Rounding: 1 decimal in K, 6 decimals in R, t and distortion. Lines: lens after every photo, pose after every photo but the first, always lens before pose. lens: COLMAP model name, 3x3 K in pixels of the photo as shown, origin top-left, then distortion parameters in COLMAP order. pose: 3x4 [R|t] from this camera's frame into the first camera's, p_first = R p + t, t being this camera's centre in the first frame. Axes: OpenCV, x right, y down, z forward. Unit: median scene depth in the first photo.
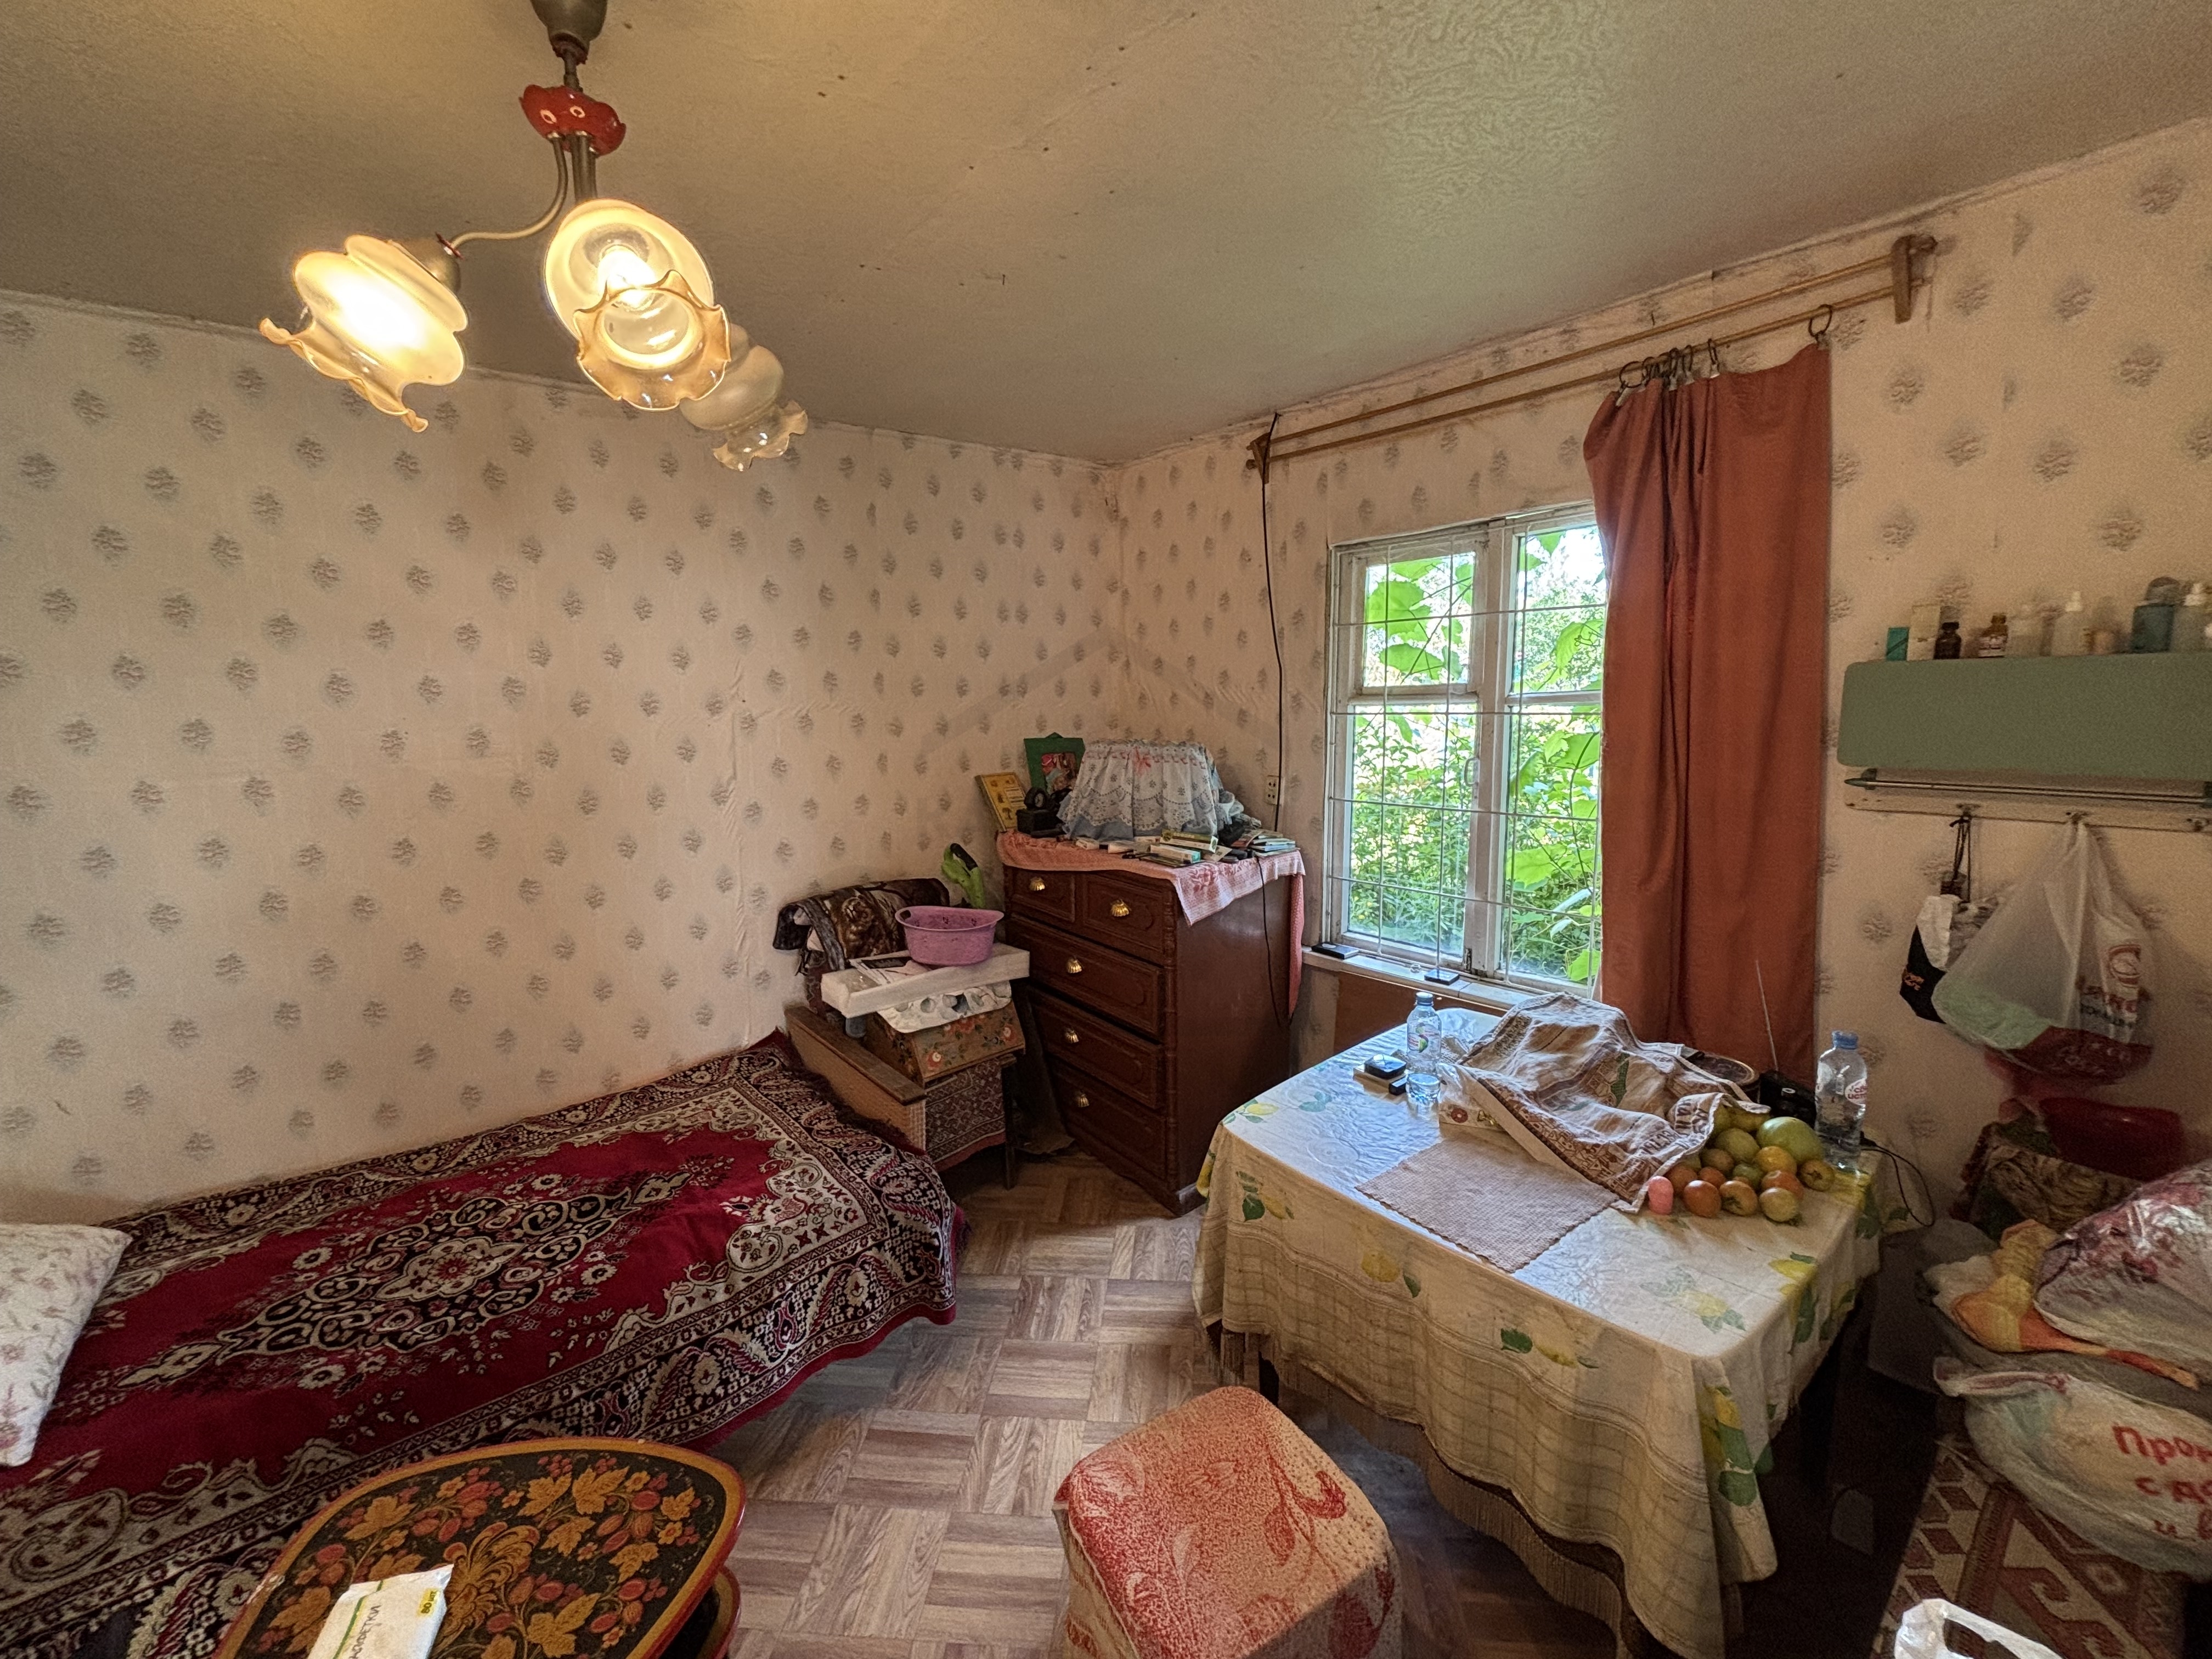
lens RADIAL K [[890.6, 0, 1112.1], [0, 890.6, 827.2], [0, 0, 1]] dist [-0.000261, -0.000090]
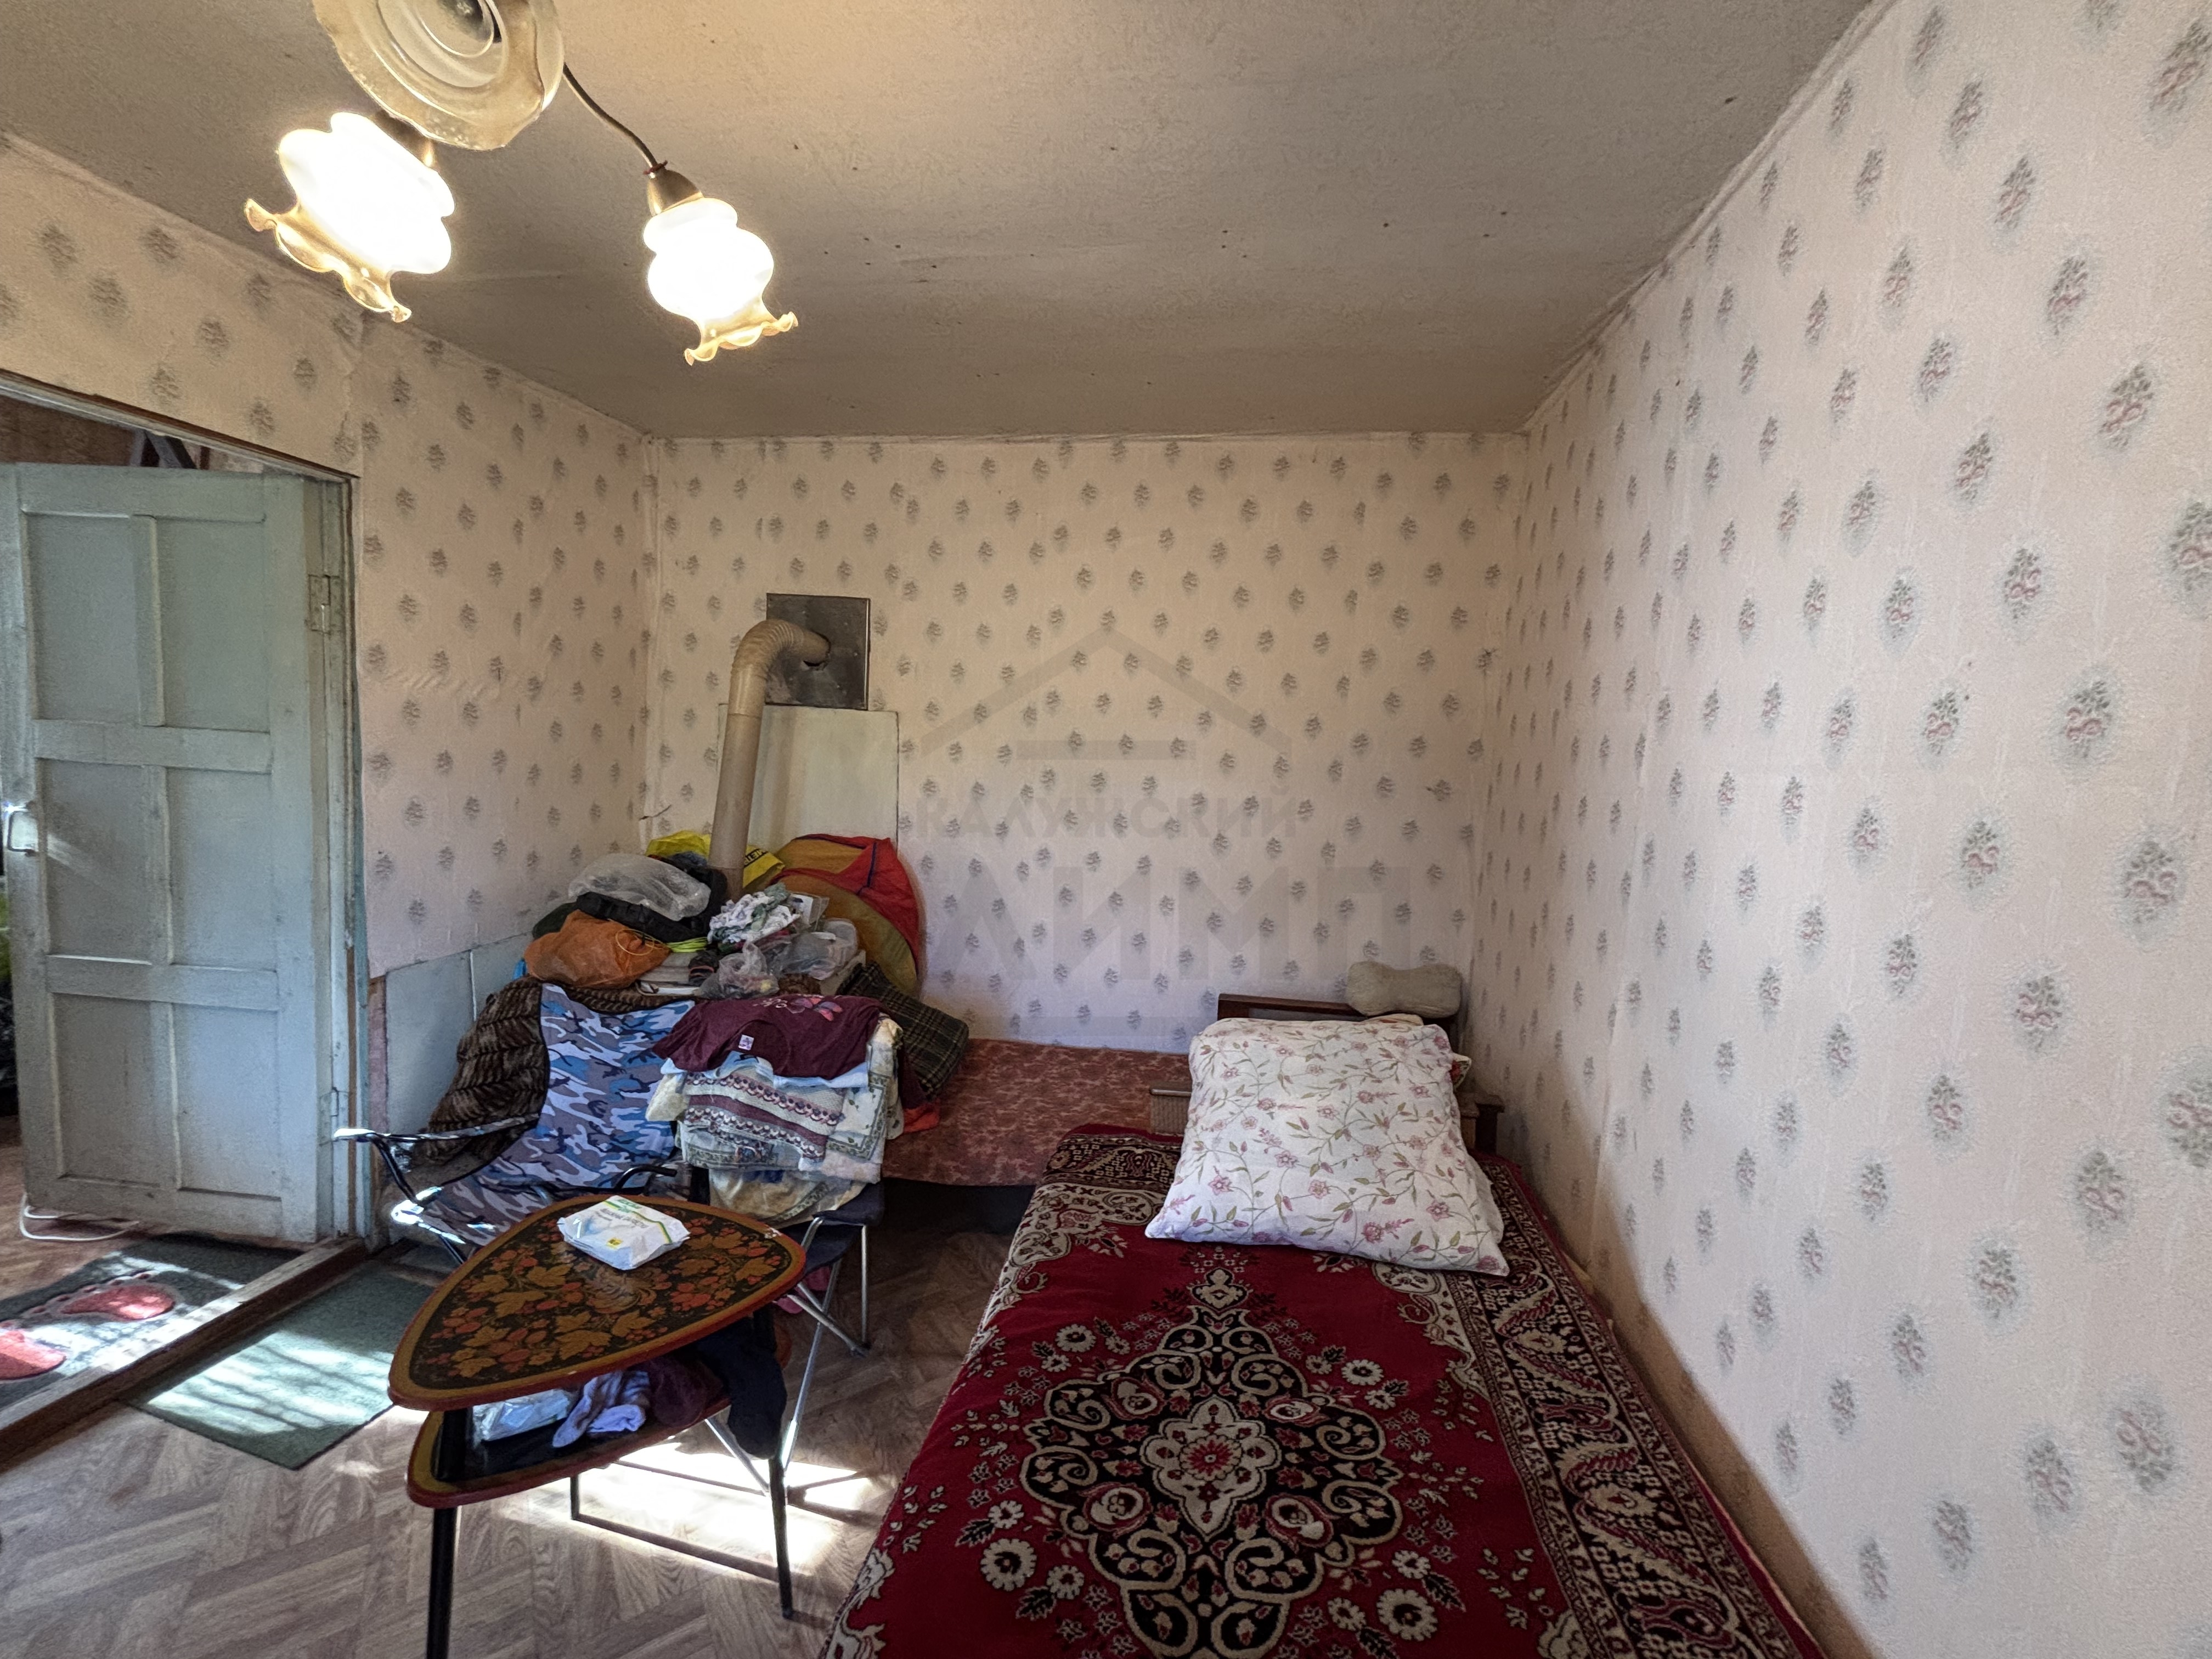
lens RADIAL K [[890.6, 0, 1104.3], [0, 890.6, 827.5], [0, 0, 1]] dist [-0.000261, -0.000090]
pose [[-0.753404, 0.038304, -0.656442, -0.218619], [-0.132926, 0.968820, 0.209092, -0.087205], [0.643983, 0.244789, -0.724821, 1.145520]]
